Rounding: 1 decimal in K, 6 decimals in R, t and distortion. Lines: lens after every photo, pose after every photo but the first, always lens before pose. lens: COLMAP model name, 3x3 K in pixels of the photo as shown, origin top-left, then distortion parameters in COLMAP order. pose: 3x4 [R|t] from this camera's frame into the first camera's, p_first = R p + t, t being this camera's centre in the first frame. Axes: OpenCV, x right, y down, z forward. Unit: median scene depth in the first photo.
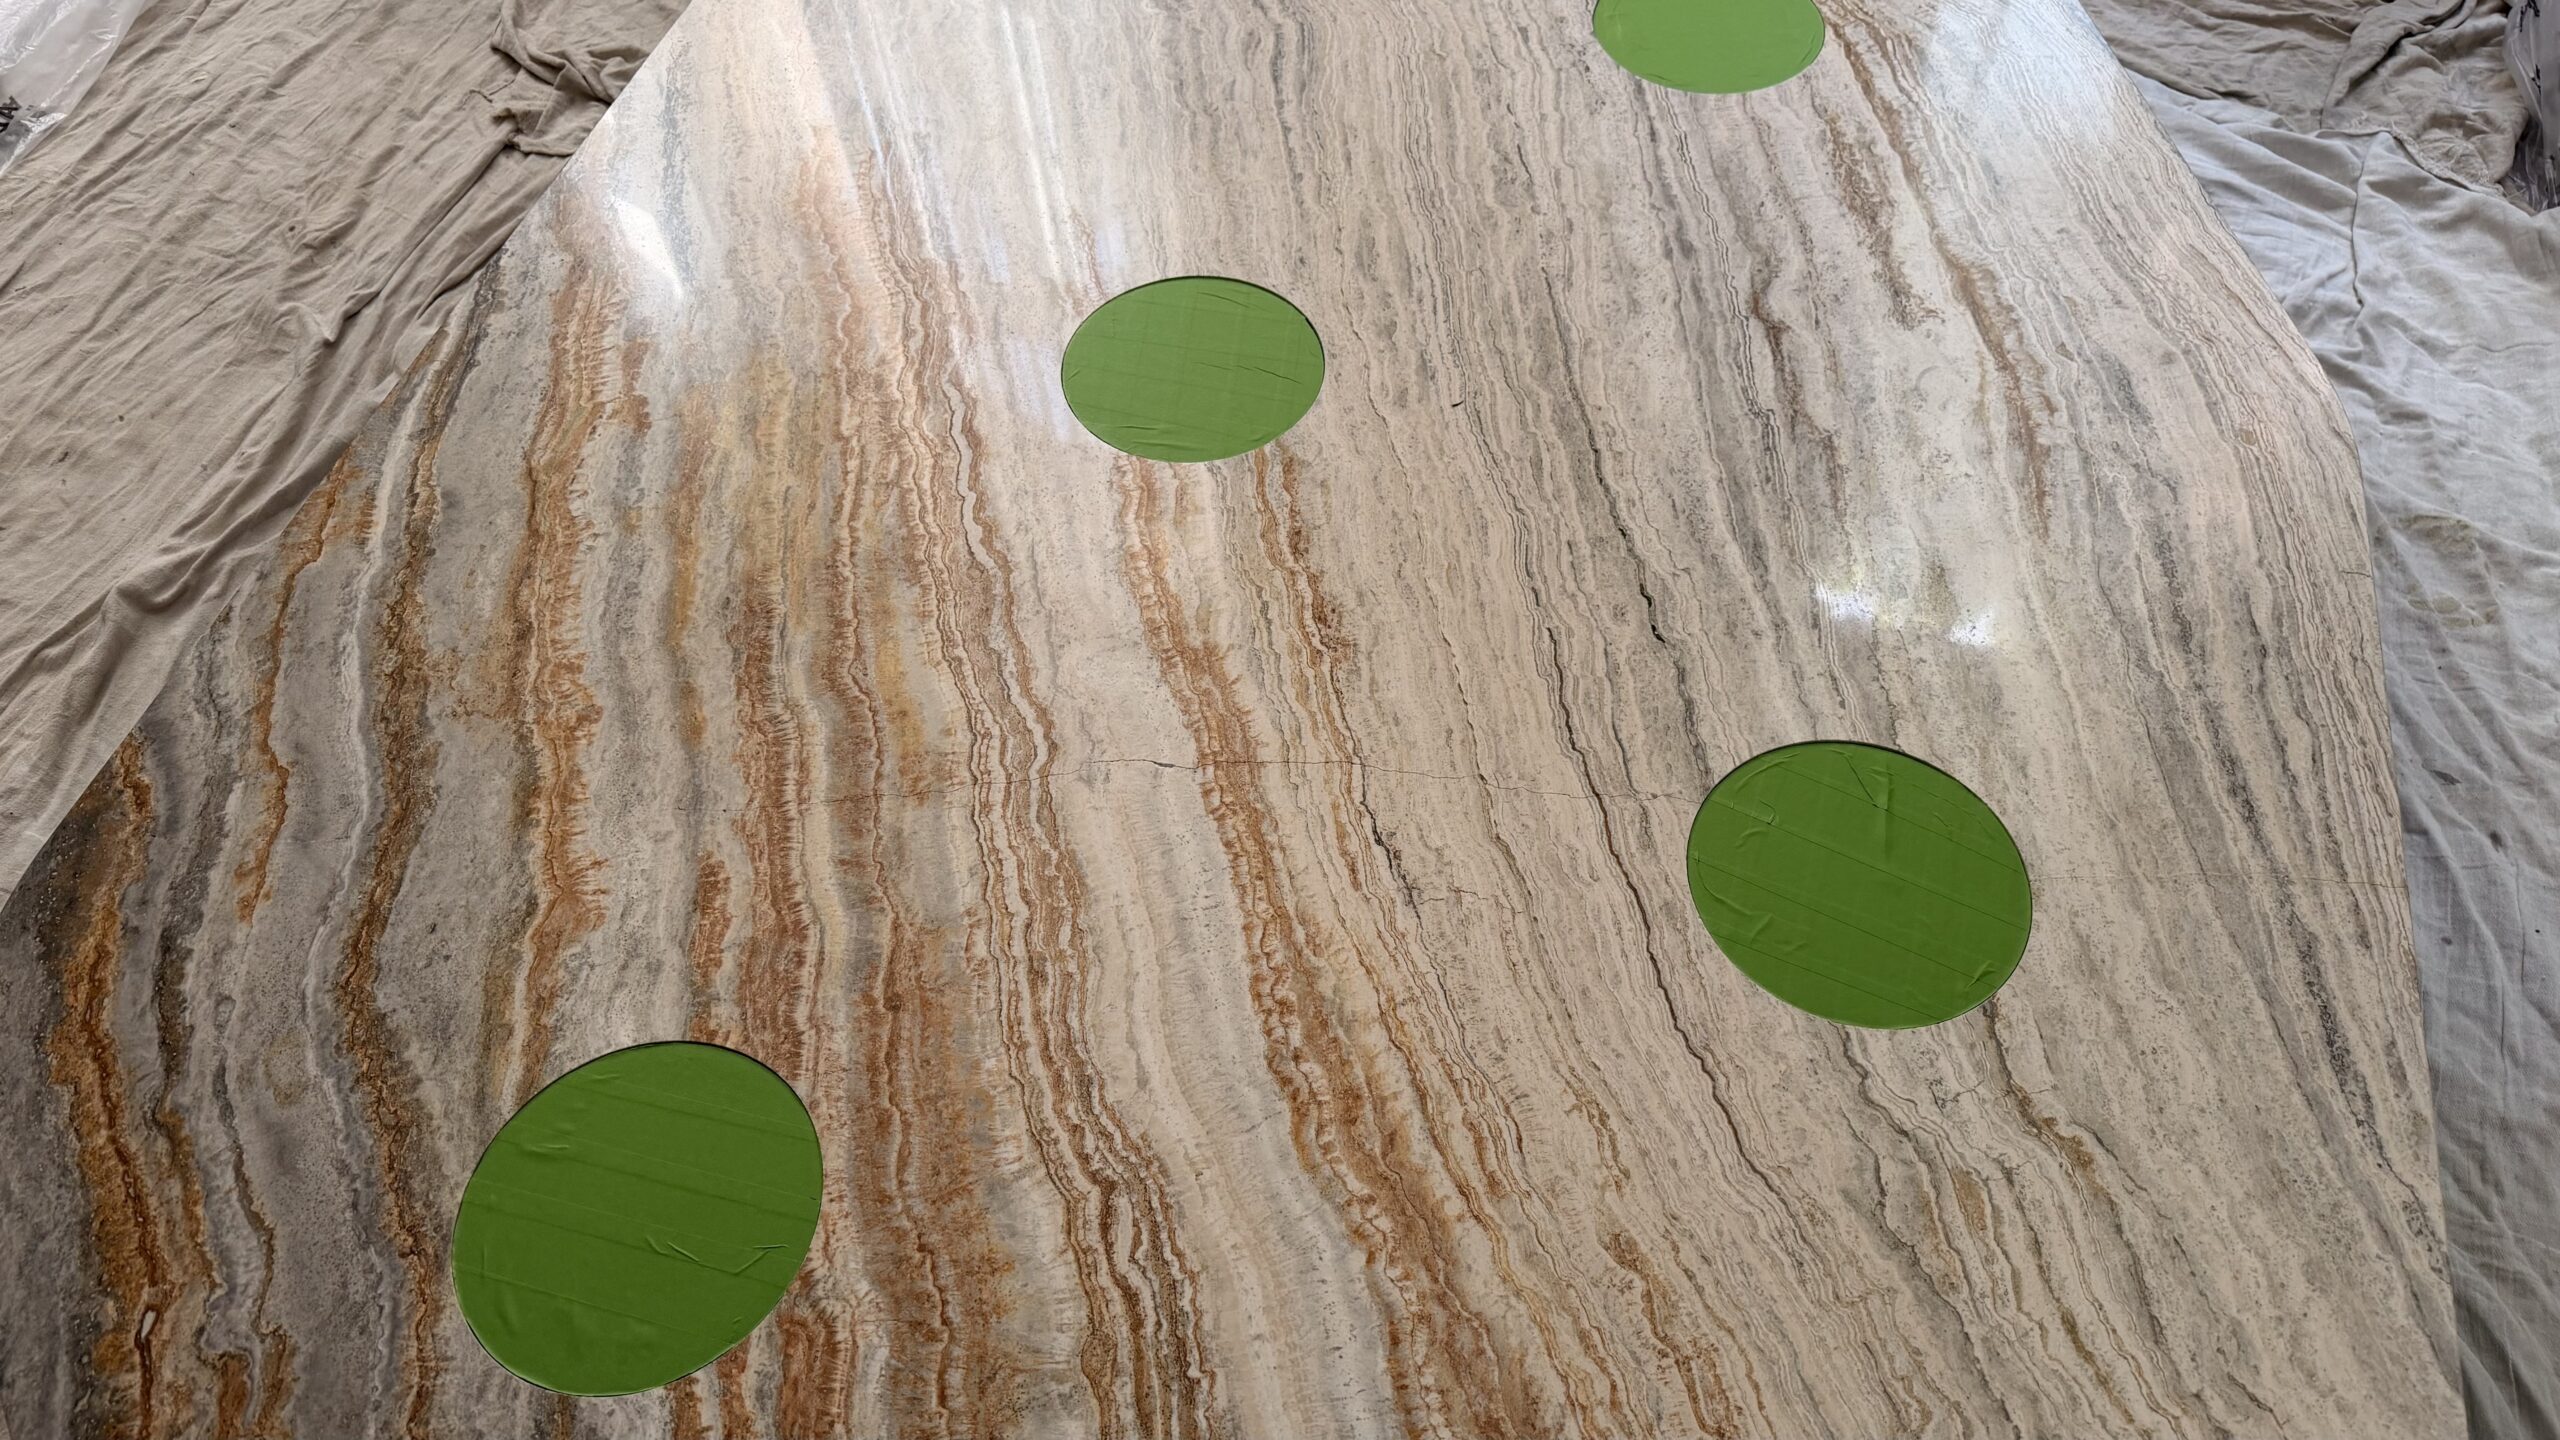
lens RADIAL K [[1784.6, 0, 1290.3], [0, 1784.6, 734.8], [0, 0, 1]] dist [0.185681, -0.430873]
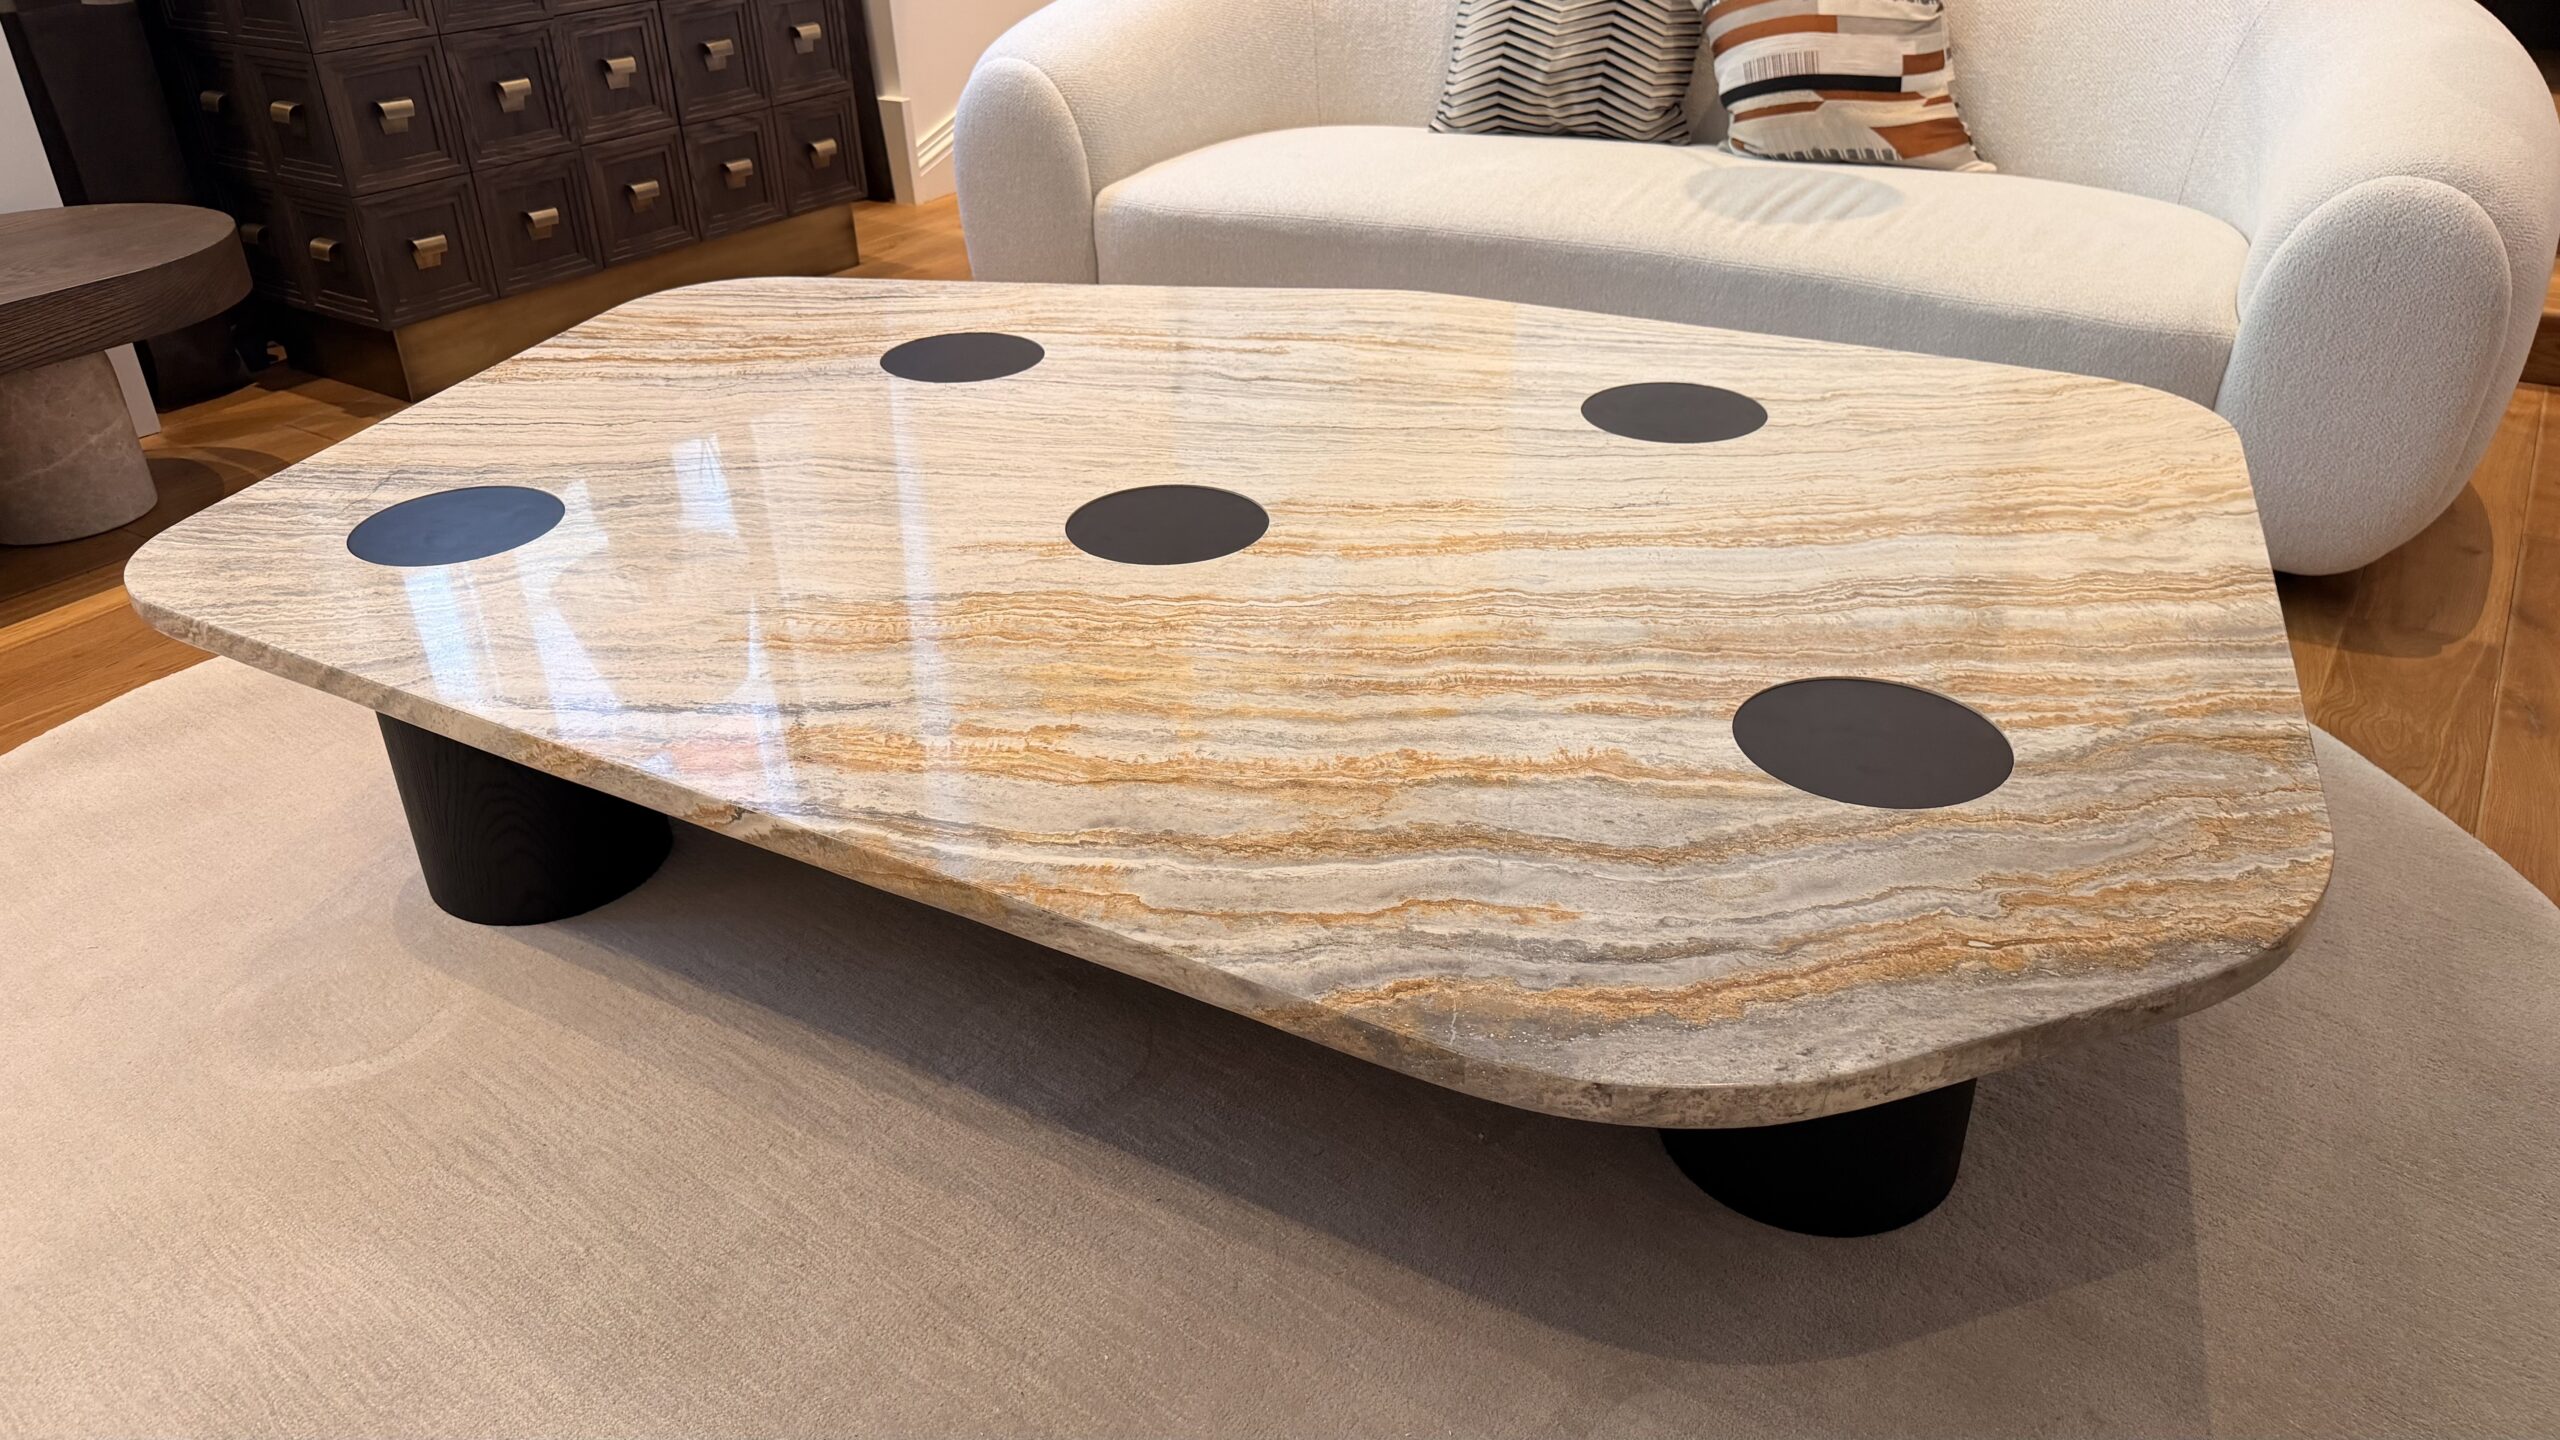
lens RADIAL K [[1797.8, 0, 1270.7], [0, 1797.8, 718.3], [0, 0, 1]] dist [0.183261, -0.437100]
pose [[0.259928, -0.447784, 0.855527, -1.463757], [0.796854, 0.599881, 0.071876, -0.187229], [-0.545399, 0.663048, 0.512744, 0.465692]]
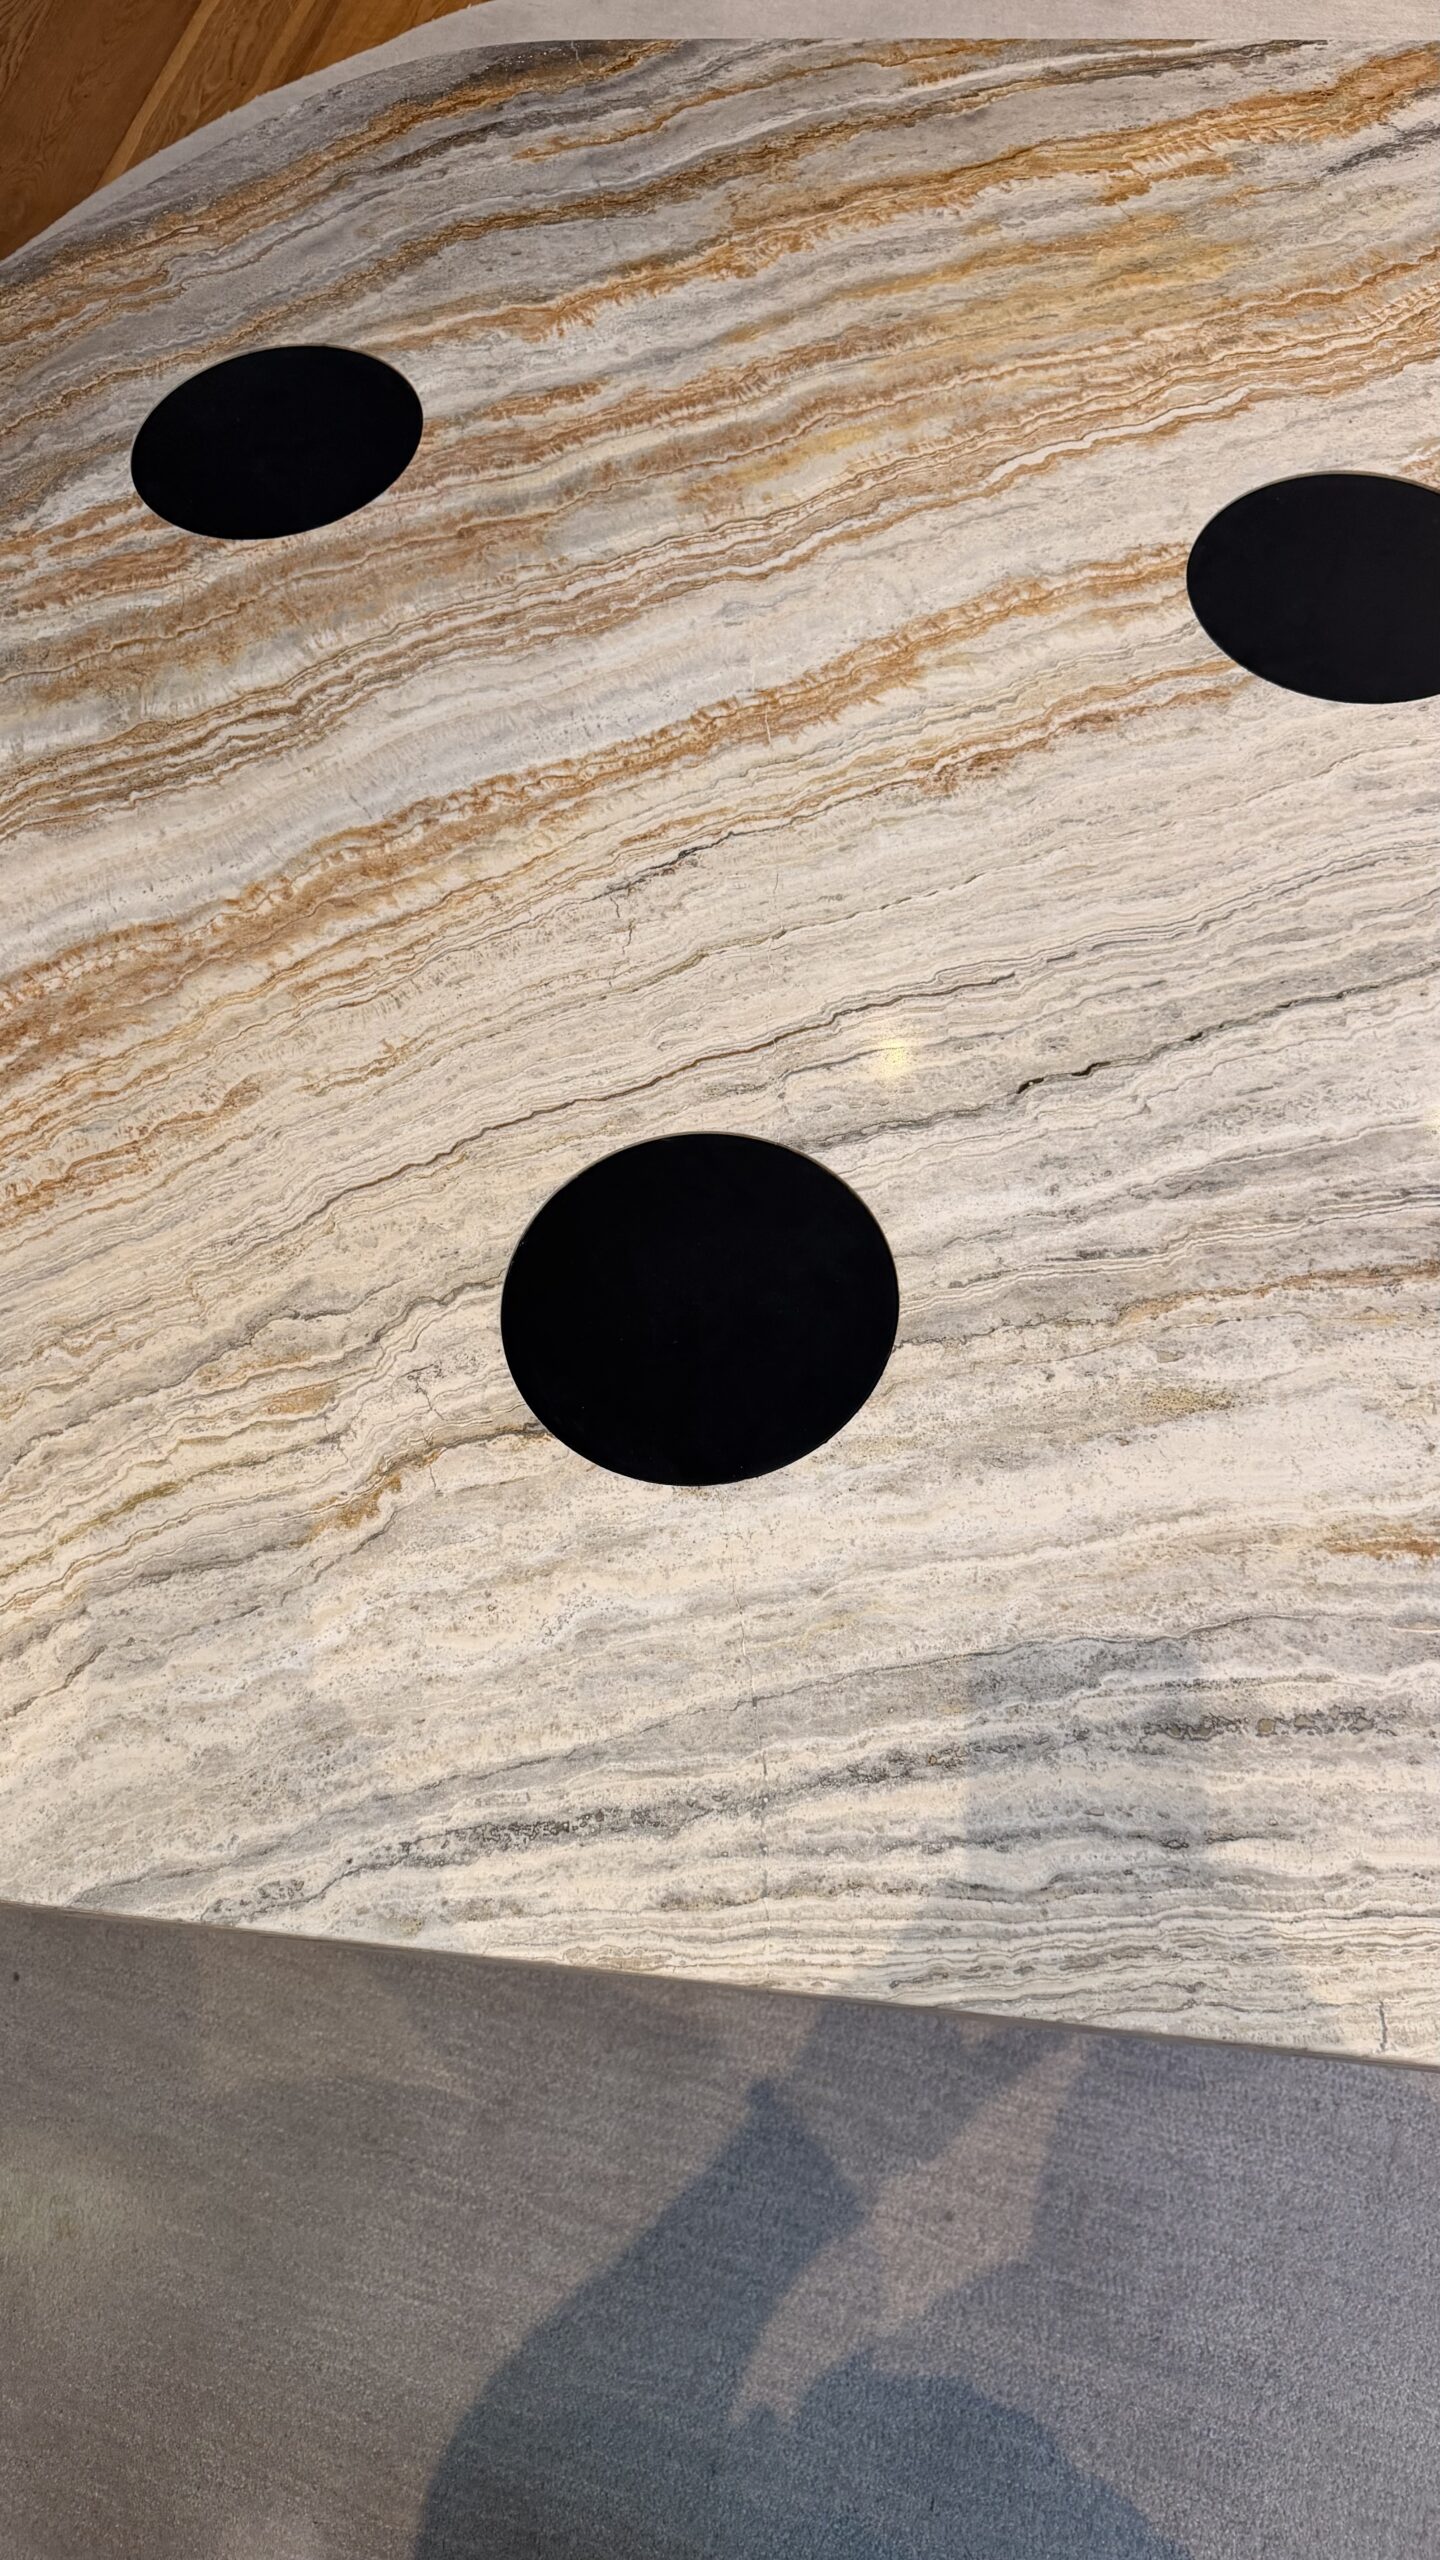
lens RADIAL K [[1846.2, 0, 700.1], [0, 1846.2, 1265.5], [0, 0, 1]] dist [0.017865, -0.043571]
pose [[0.133129, 0.882726, -0.450635, 0.655657], [-0.770474, 0.378179, 0.513177, -0.347089], [0.623415, 0.278884, 0.730464, 0.370090]]
